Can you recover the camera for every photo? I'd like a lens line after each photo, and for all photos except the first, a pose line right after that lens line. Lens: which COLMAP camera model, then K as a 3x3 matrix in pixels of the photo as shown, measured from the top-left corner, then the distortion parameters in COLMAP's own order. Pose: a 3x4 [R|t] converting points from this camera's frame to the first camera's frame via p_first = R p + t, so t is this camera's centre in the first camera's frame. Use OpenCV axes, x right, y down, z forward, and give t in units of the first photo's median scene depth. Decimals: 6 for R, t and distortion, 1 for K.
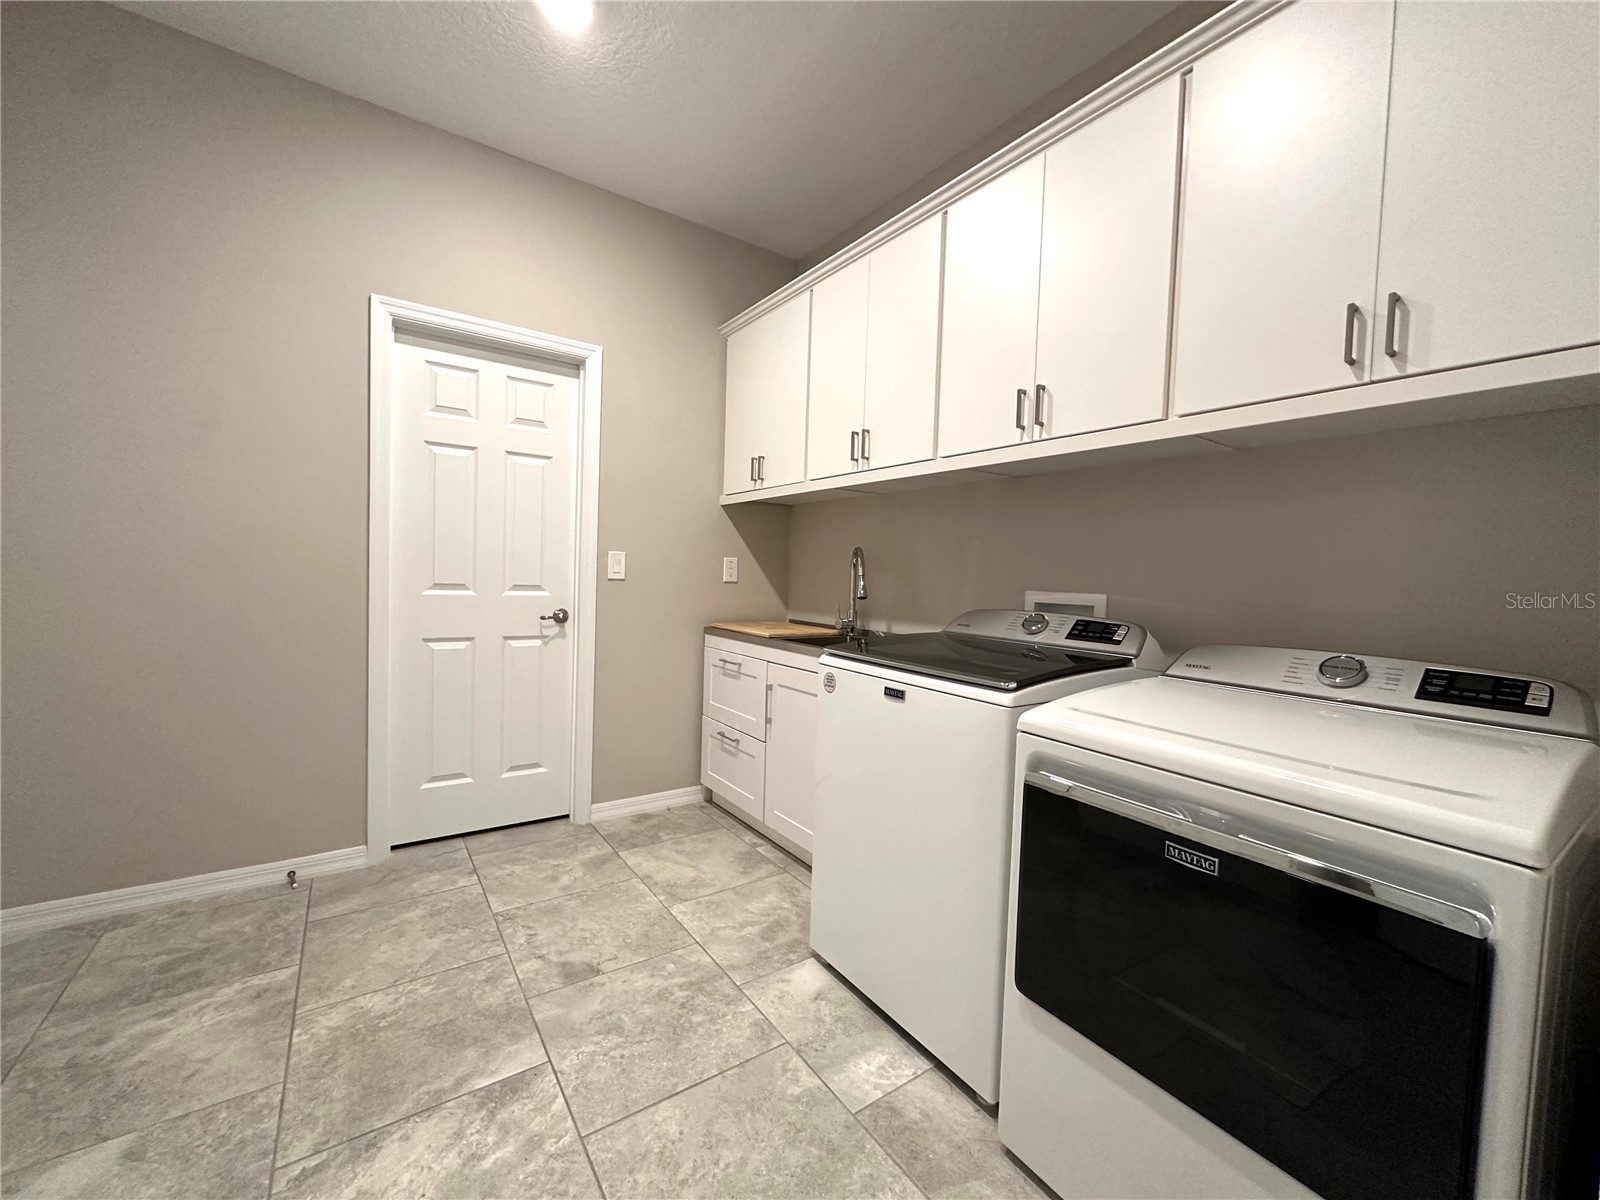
lens RADIAL K [[637.2, 0, 797.9], [0, 637.2, 599.7], [0, 0, 1]] dist [-0.000921, 0.000176]
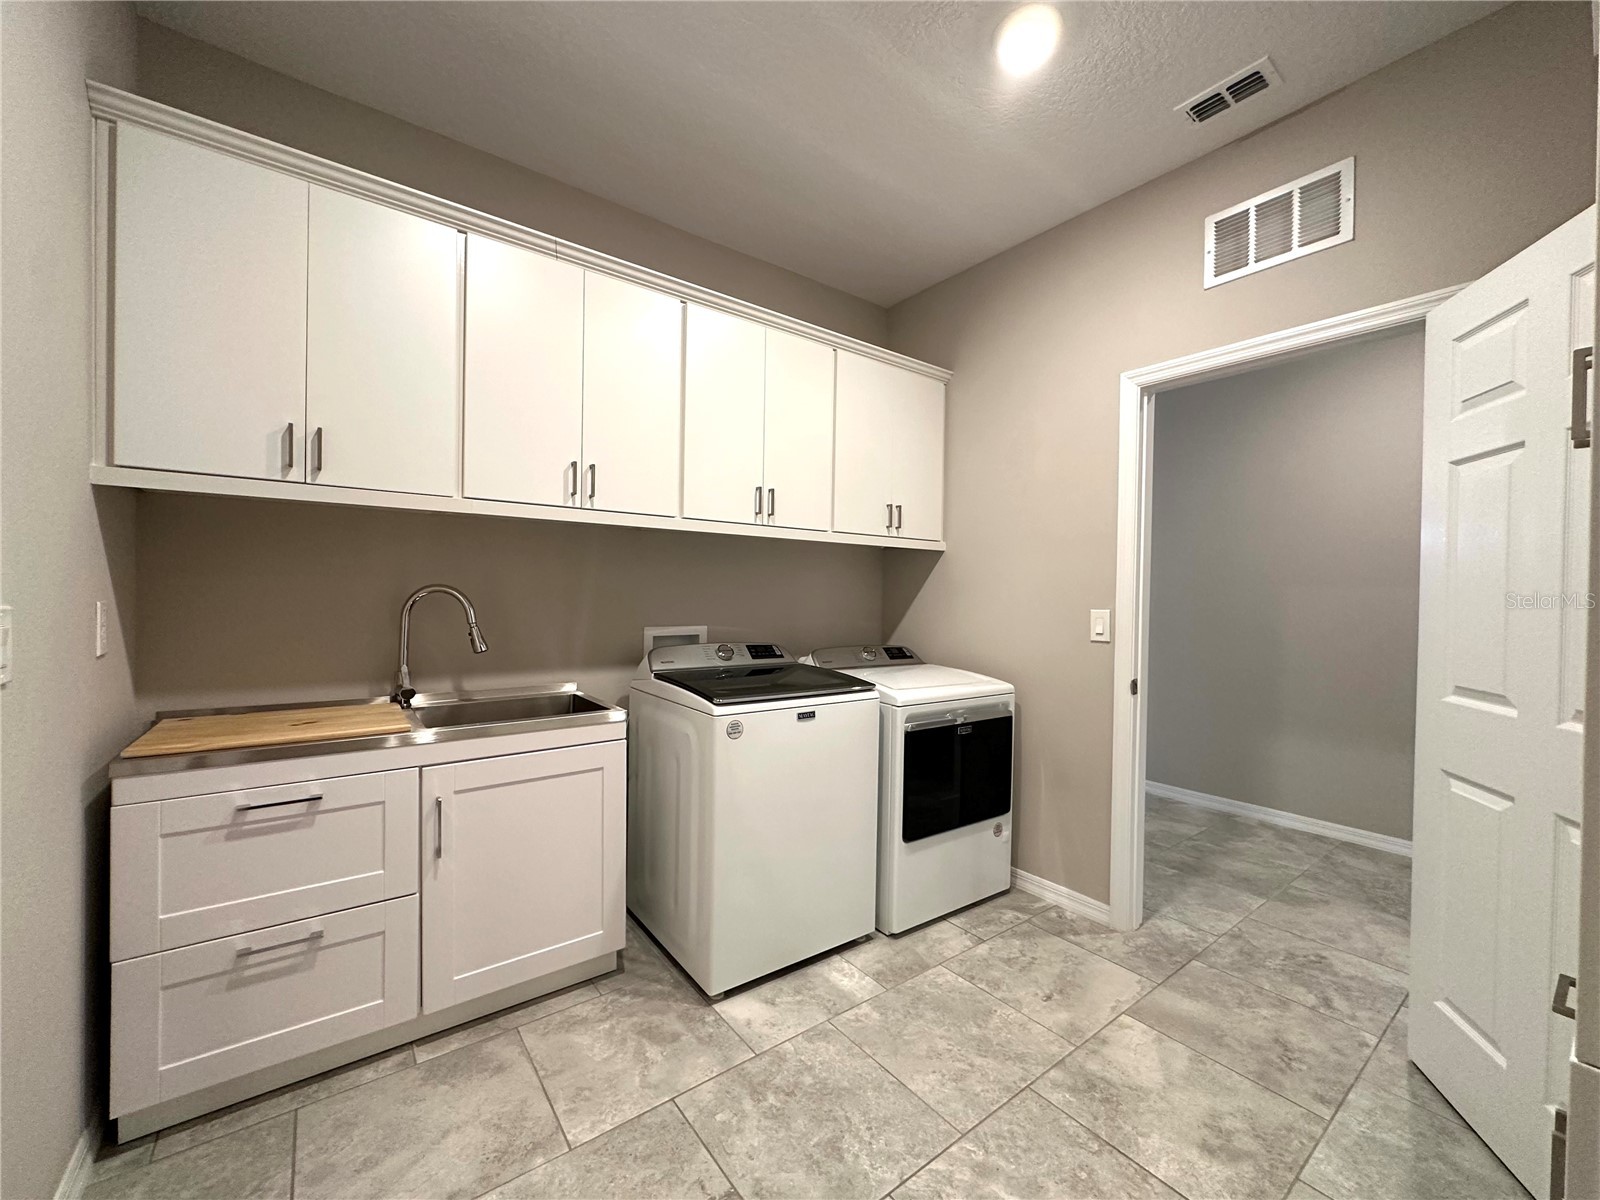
lens RADIAL K [[637.2, 0, 797.9], [0, 637.2, 599.7], [0, 0, 1]] dist [-0.000921, 0.000176]
pose [[-0.033491, -0.041480, 0.998578, -1.143441], [0.023860, 0.998820, 0.042290, -0.148266], [-0.999154, 0.025243, -0.032462, 1.036464]]
